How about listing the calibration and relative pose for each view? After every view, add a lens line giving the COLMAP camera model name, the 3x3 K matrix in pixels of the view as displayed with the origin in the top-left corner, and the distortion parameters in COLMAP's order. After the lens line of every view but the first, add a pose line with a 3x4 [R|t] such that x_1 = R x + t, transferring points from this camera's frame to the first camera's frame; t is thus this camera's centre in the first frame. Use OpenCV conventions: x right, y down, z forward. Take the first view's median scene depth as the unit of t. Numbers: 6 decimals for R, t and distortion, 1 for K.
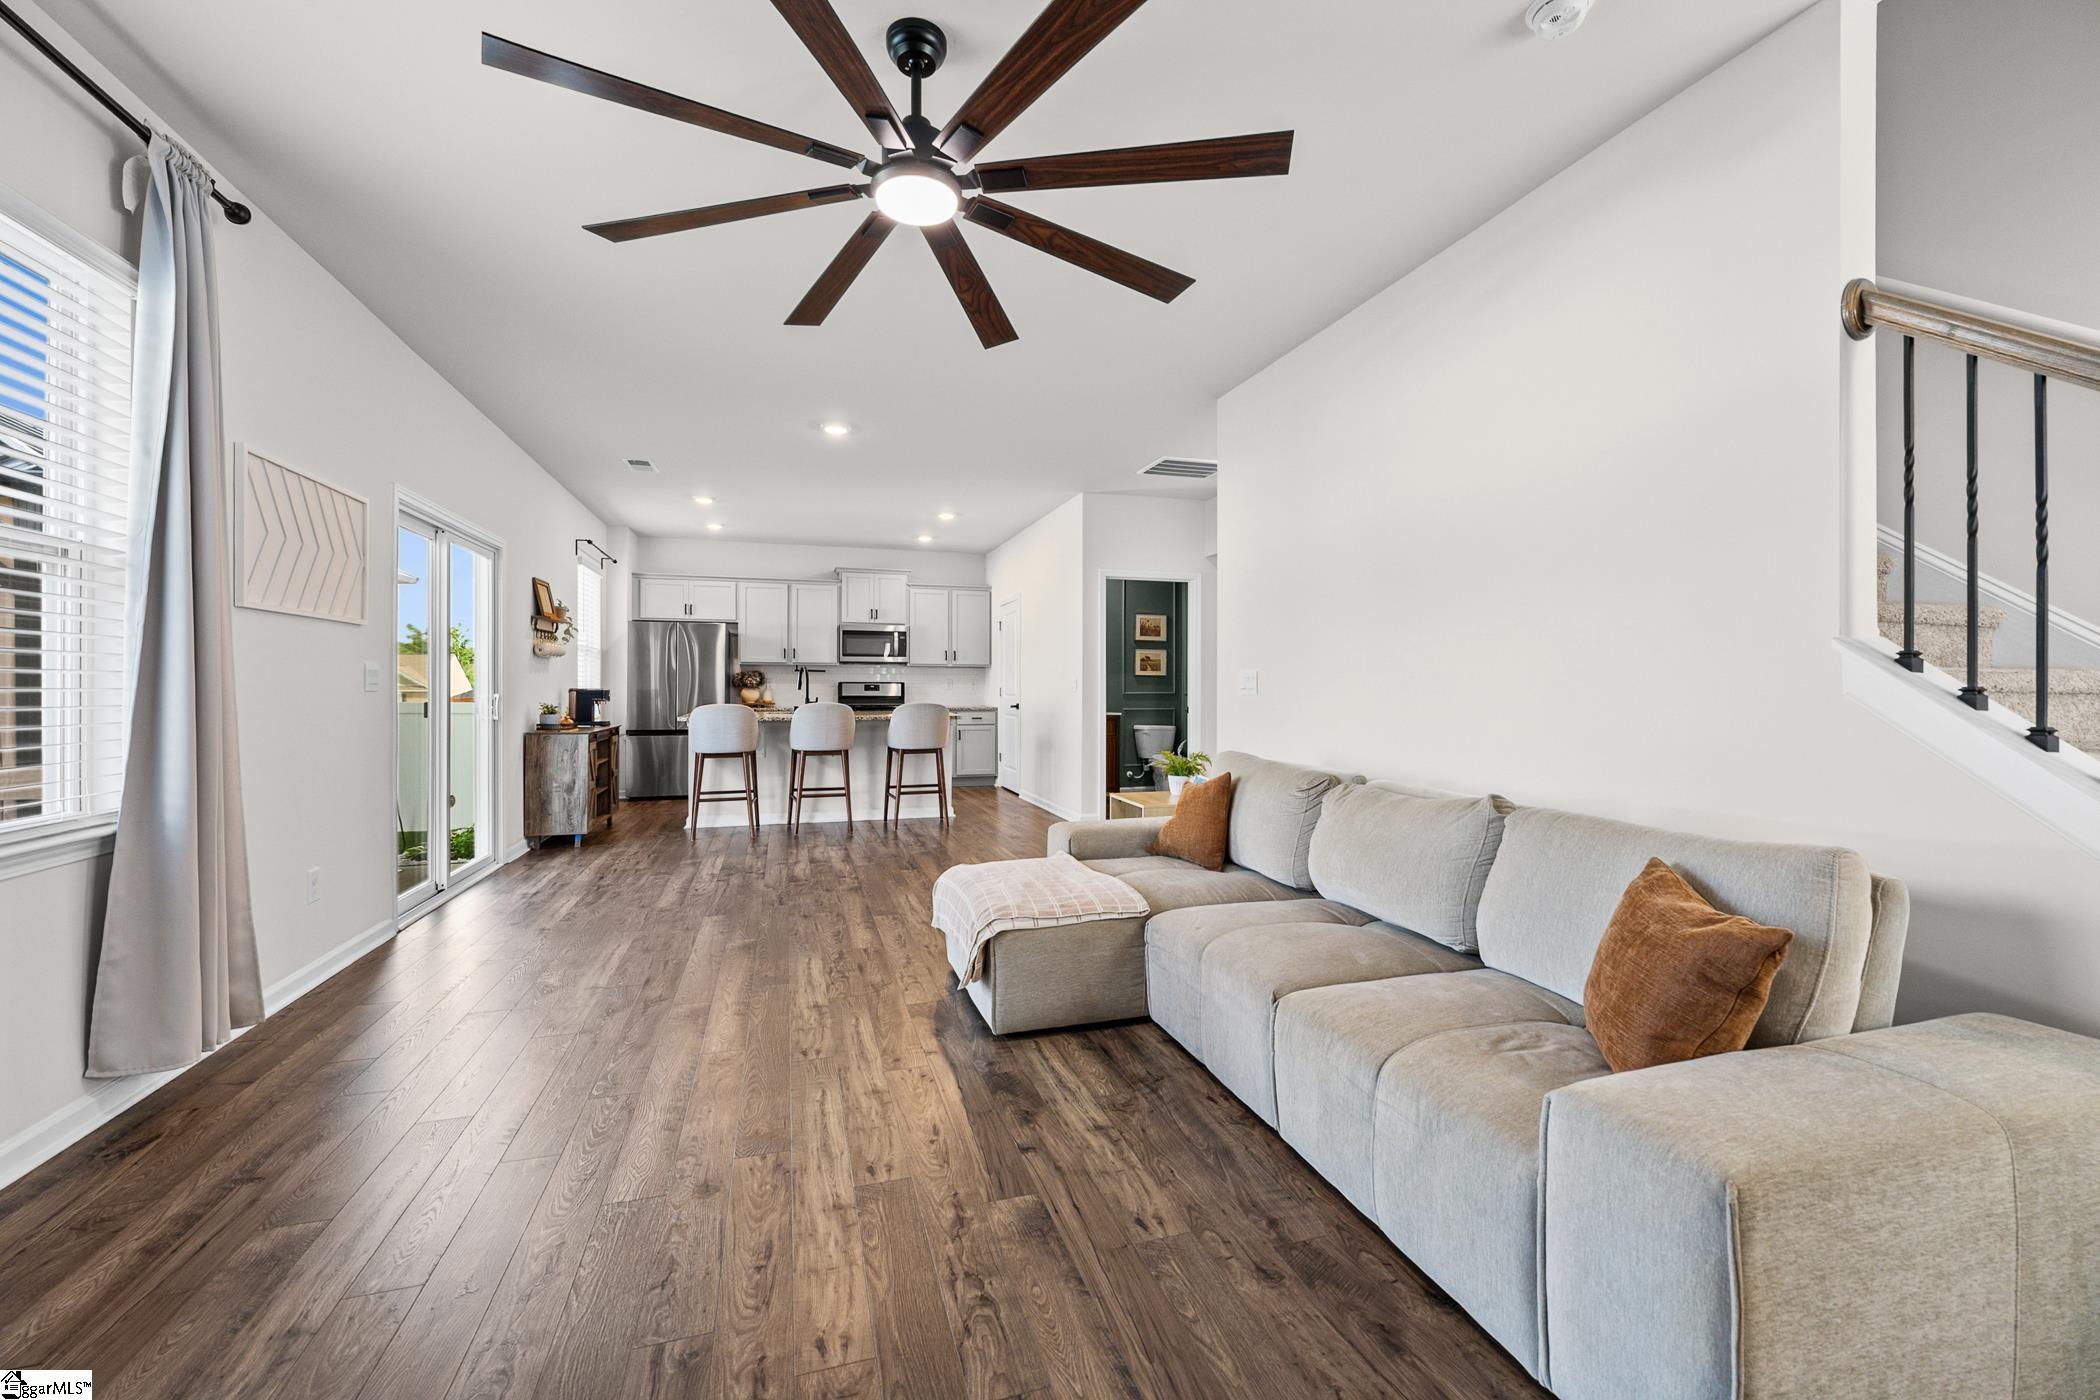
lens RADIAL K [[828.5, 0, 1044.9], [0, 828.5, 692.0], [0, 0, 1]] dist [-0.000360, -0.000186]
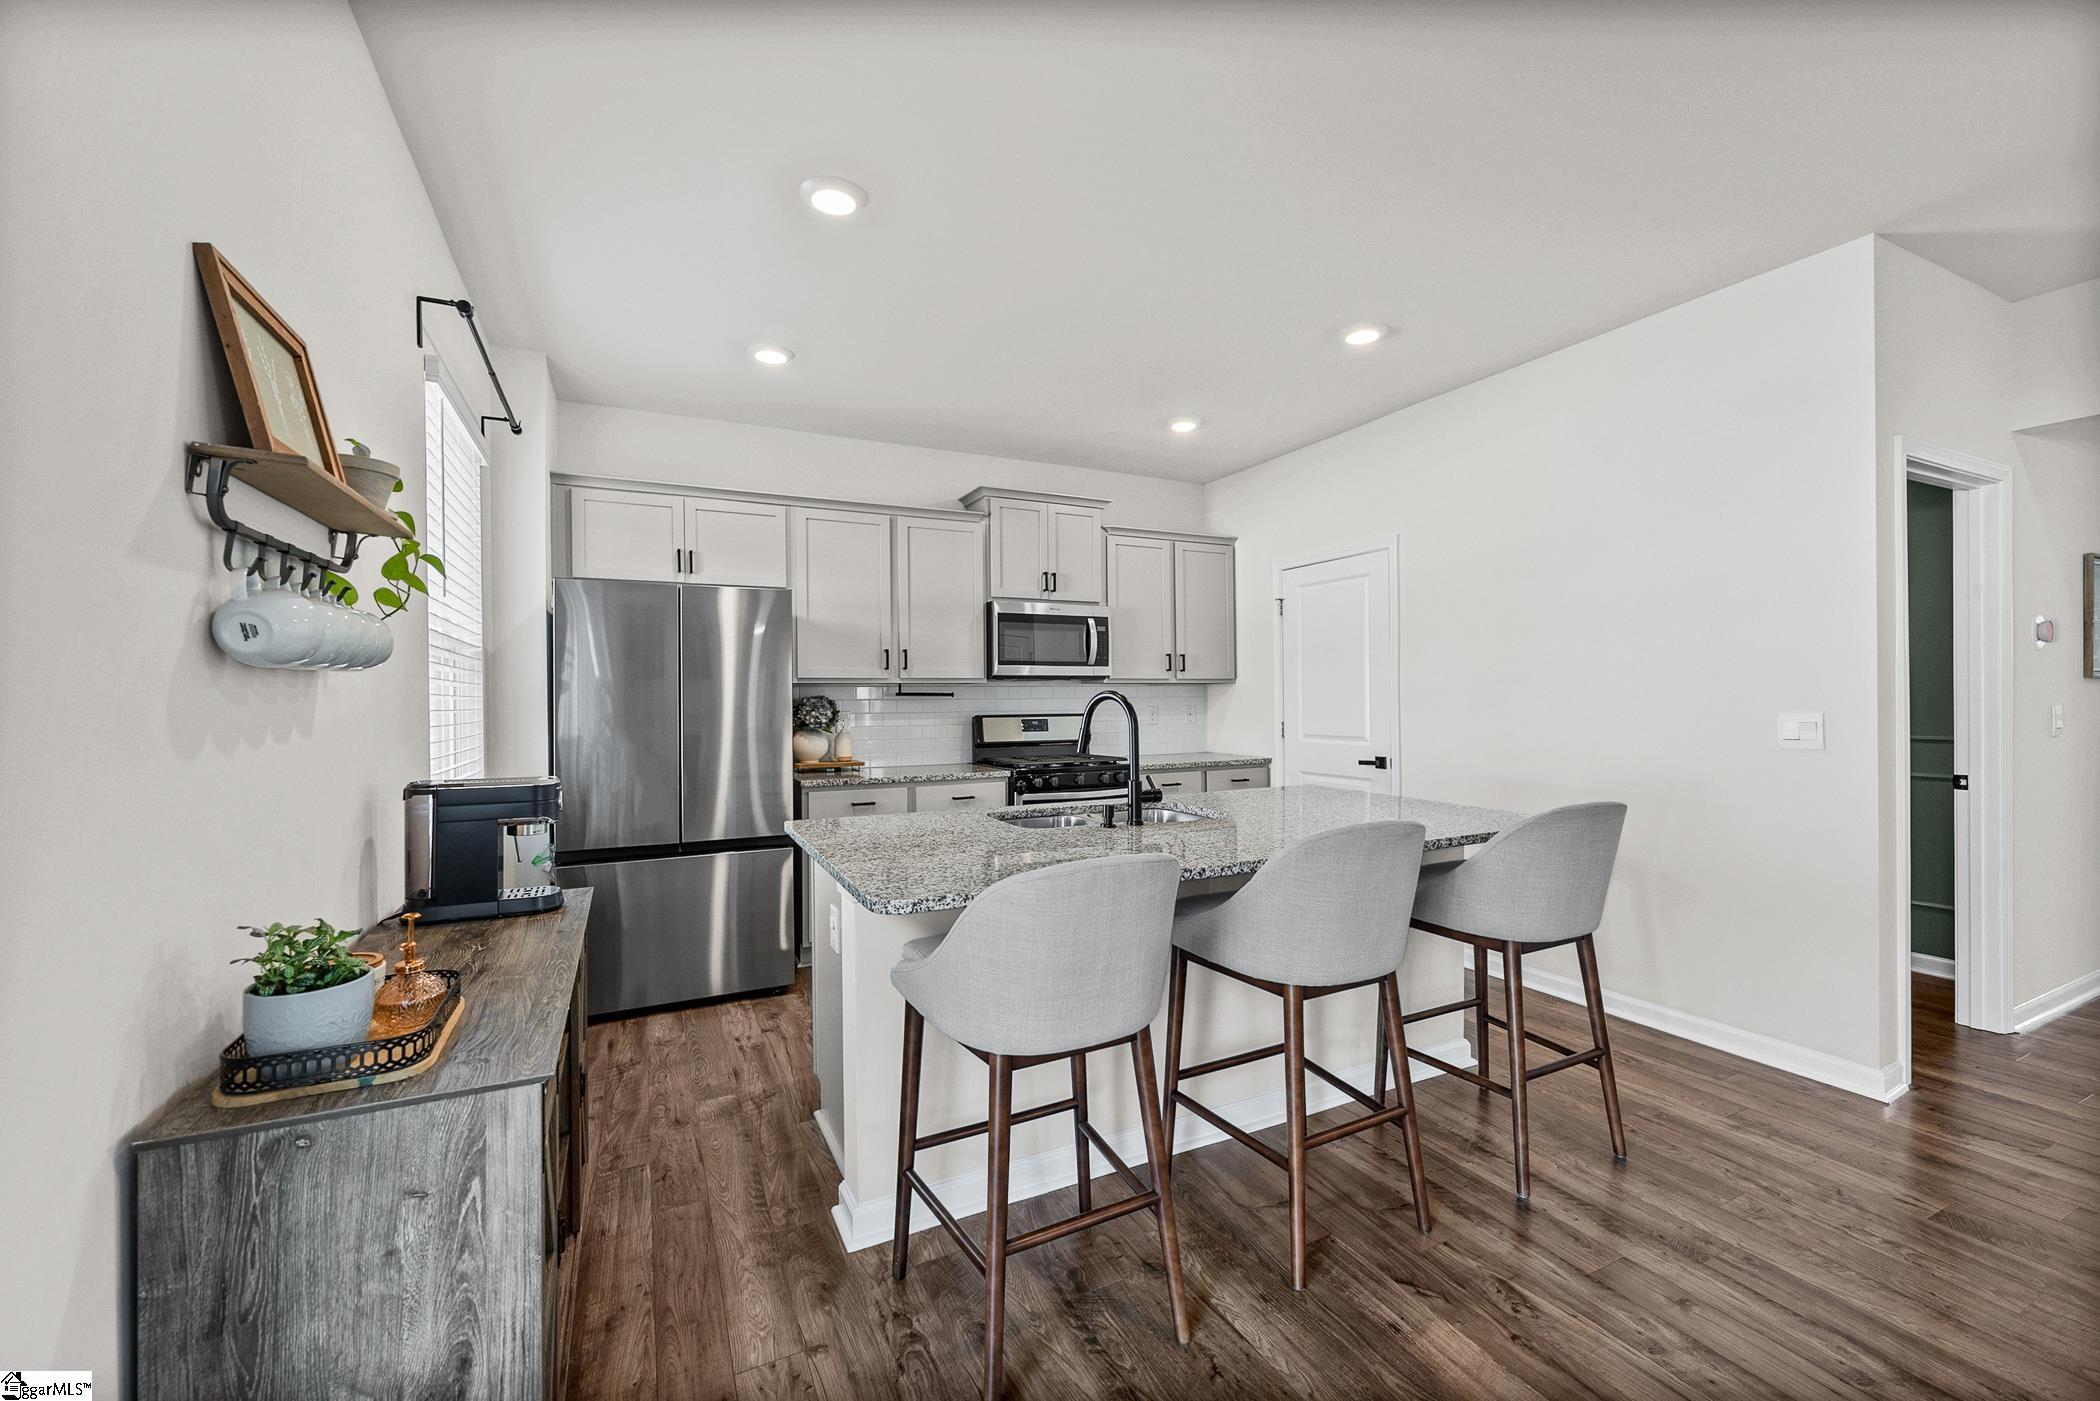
lens RADIAL K [[835.0, 0, 1051.1], [0, 835.0, 707.1], [0, 0, 1]] dist [-0.001259, -0.000179]
pose [[0.987753, -0.013088, 0.155475, -0.316815], [0.012077, 0.999899, 0.007443, -0.022847], [-0.155557, -0.005475, 0.987812, 0.541951]]
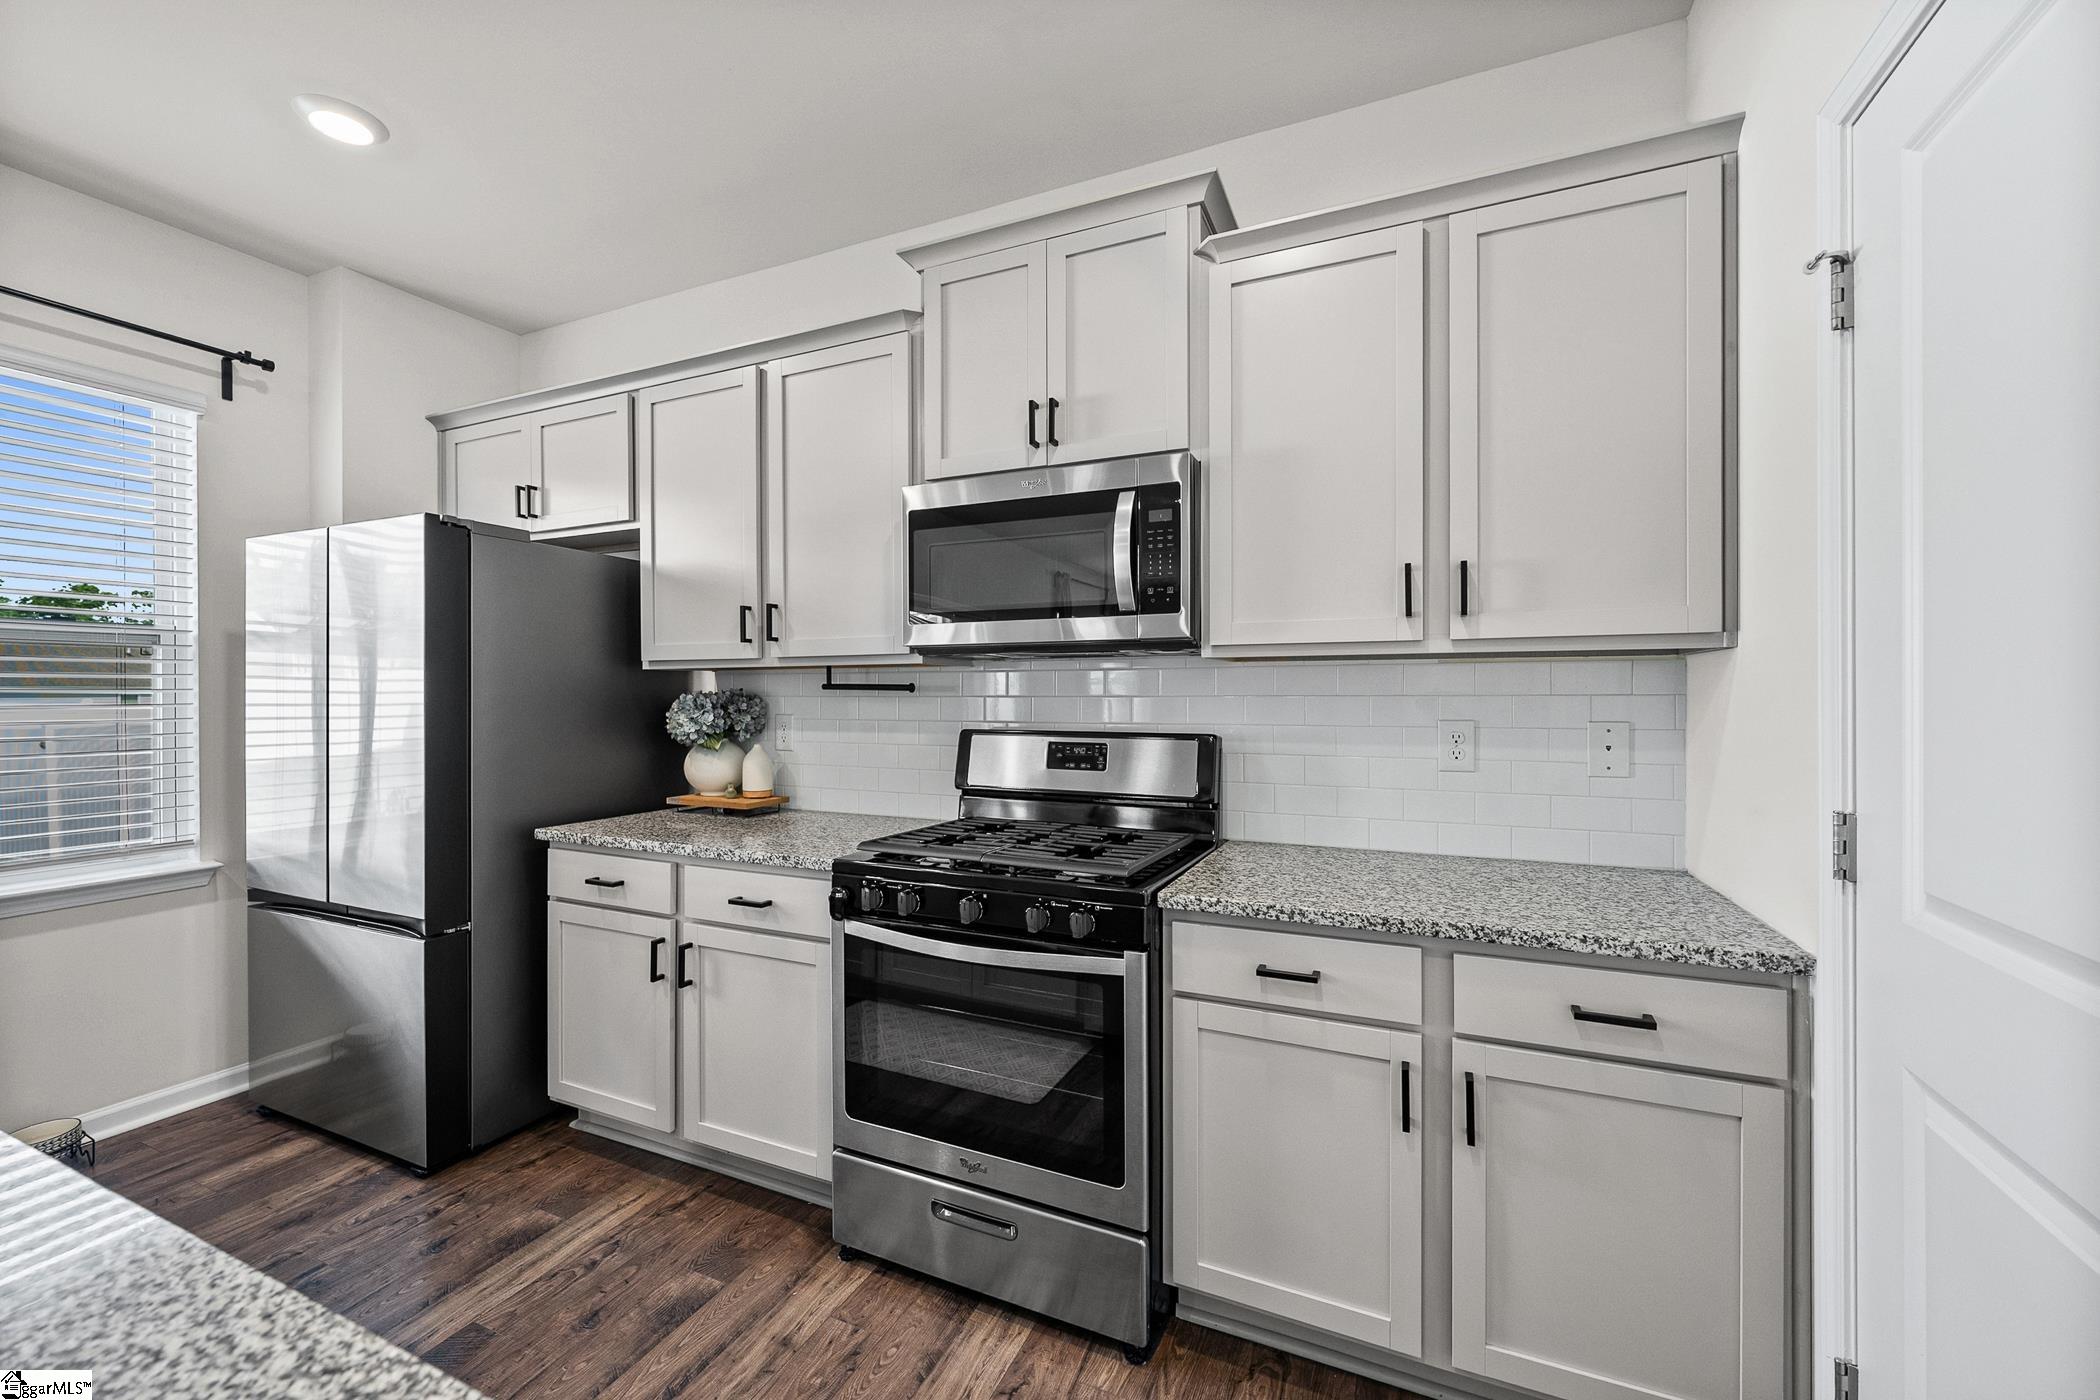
lens RADIAL K [[838.2, 0, 1033.2], [0, 838.2, 700.5], [0, 0, 1]] dist [0.001531, 0.000073]
pose [[0.740768, 0.000210, -0.671760, -0.066150], [-0.000310, 1.000000, -0.000029, -0.023269], [0.671760, 0.000230, 0.740768, 0.922983]]
